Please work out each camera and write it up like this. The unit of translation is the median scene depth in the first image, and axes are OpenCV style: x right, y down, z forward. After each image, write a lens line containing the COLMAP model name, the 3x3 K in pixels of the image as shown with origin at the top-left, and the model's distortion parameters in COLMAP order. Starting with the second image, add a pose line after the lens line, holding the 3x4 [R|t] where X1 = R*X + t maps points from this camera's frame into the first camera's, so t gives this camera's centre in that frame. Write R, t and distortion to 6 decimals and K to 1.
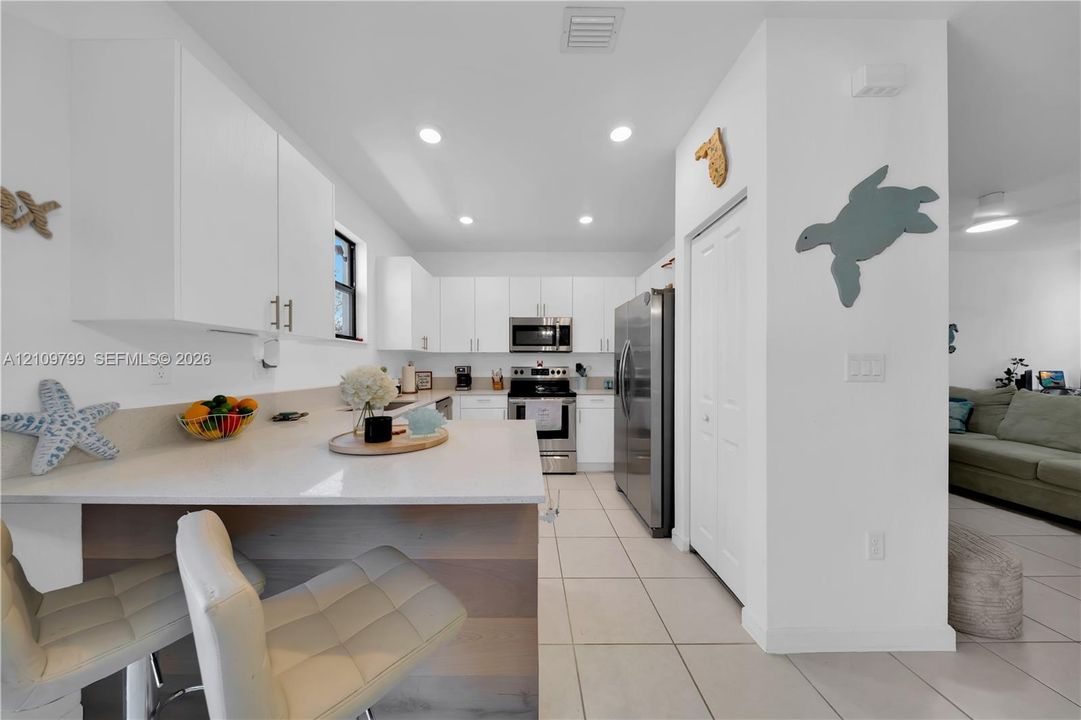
lens RADIAL K [[310.1, 0, 540.5], [0, 310.1, 360.0], [0, 0, 1]] dist [-0.006356, -0.000067]
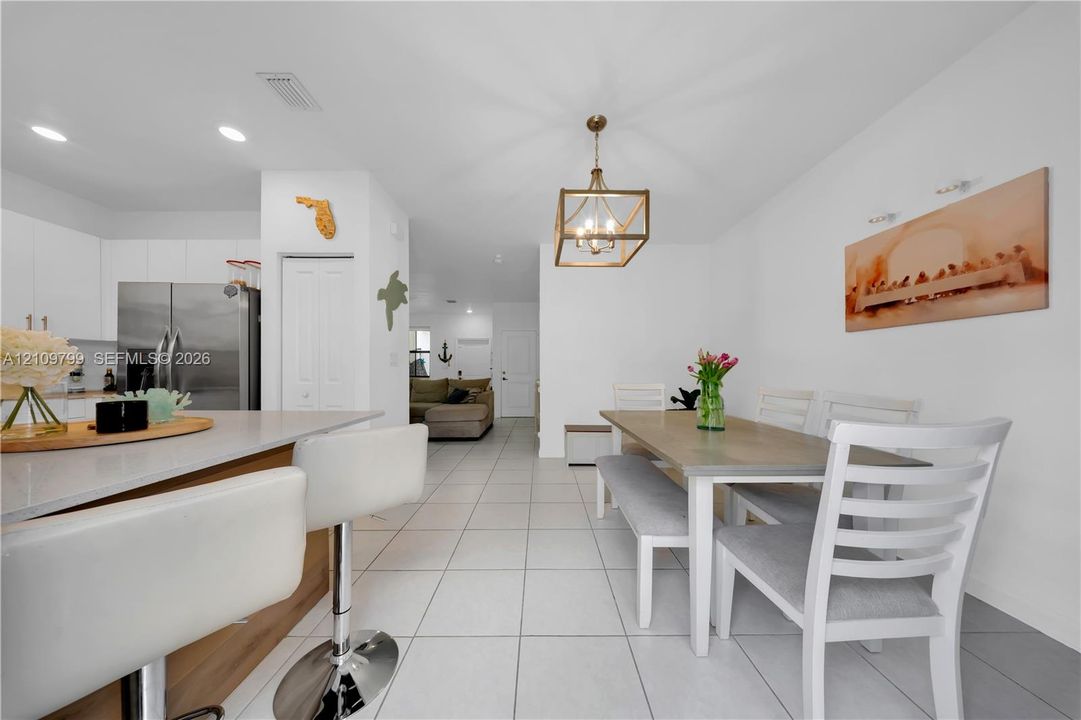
lens RADIAL K [[310.1, 0, 540.5], [0, 310.1, 360.0], [0, 0, 1]] dist [-0.006356, -0.000067]
pose [[0.007020, 0.012551, 0.999897, -1.180905], [-0.018653, 0.999749, -0.012418, 0.042667], [-0.999801, -0.018564, 0.007252, -0.092653]]
